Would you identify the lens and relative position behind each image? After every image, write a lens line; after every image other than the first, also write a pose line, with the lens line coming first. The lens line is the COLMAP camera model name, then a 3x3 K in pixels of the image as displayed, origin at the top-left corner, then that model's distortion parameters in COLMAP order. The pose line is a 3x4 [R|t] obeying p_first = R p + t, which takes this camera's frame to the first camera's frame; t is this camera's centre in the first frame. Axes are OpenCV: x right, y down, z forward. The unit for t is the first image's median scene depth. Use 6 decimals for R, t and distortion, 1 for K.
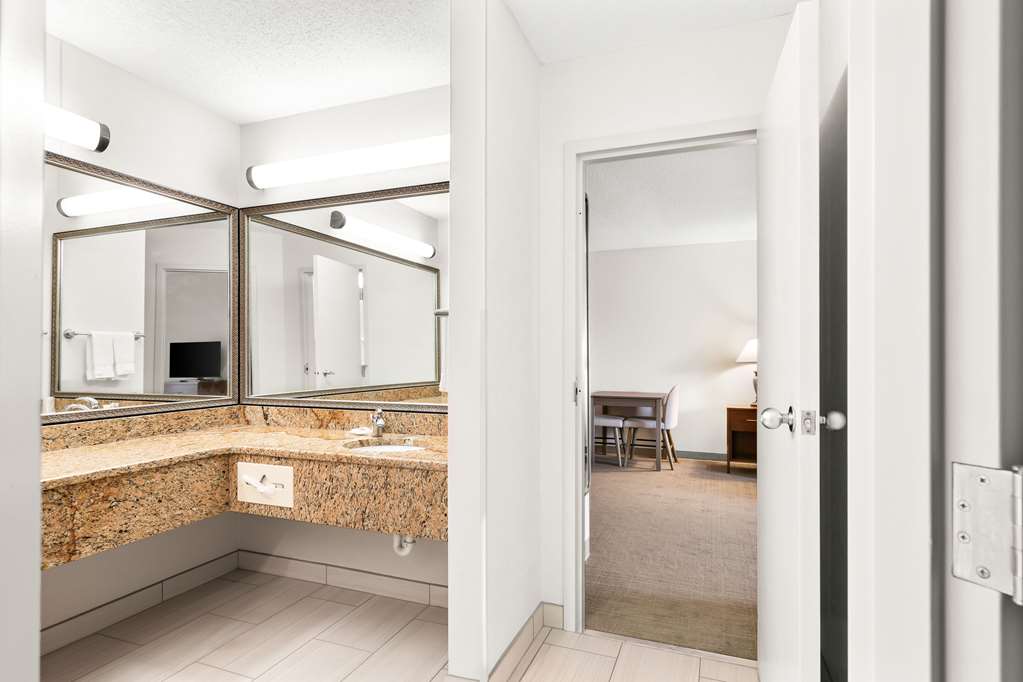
lens RADIAL K [[547.1, 0, 510.3], [0, 547.1, 344.2], [0, 0, 1]] dist [0.004546, -0.000898]
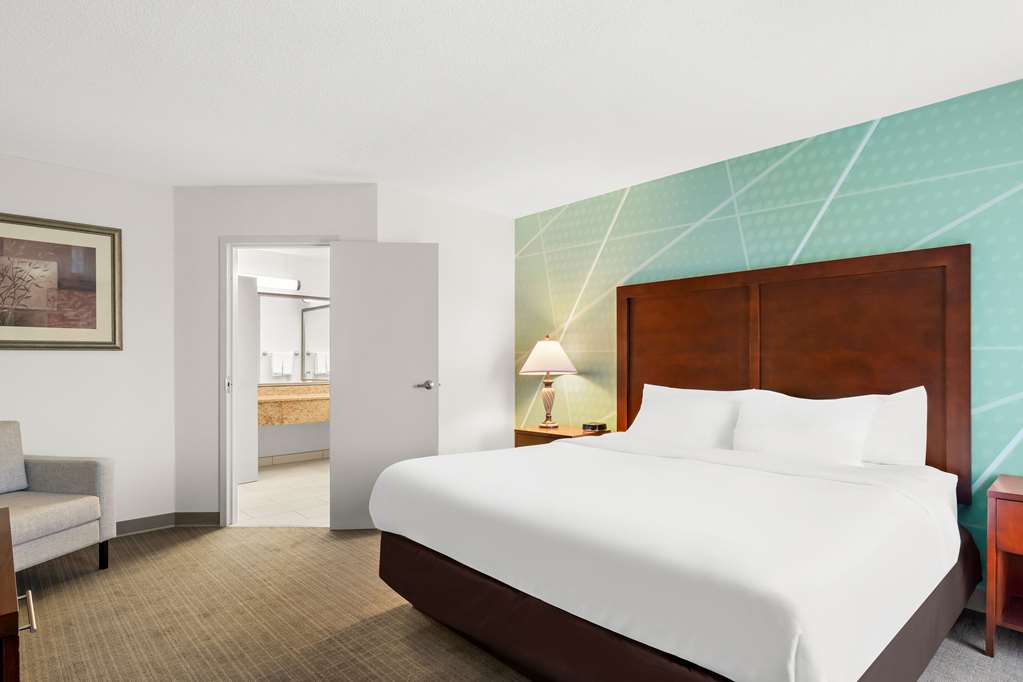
lens RADIAL K [[547.1, 0, 517.1], [0, 547.1, 357.2], [0, 0, 1]] dist [0.004546, -0.000898]
pose [[0.909153, -0.005850, -0.416421, 1.440978], [0.010411, 0.999908, 0.008682, -0.020989], [0.416332, -0.012229, 0.909130, -1.088582]]
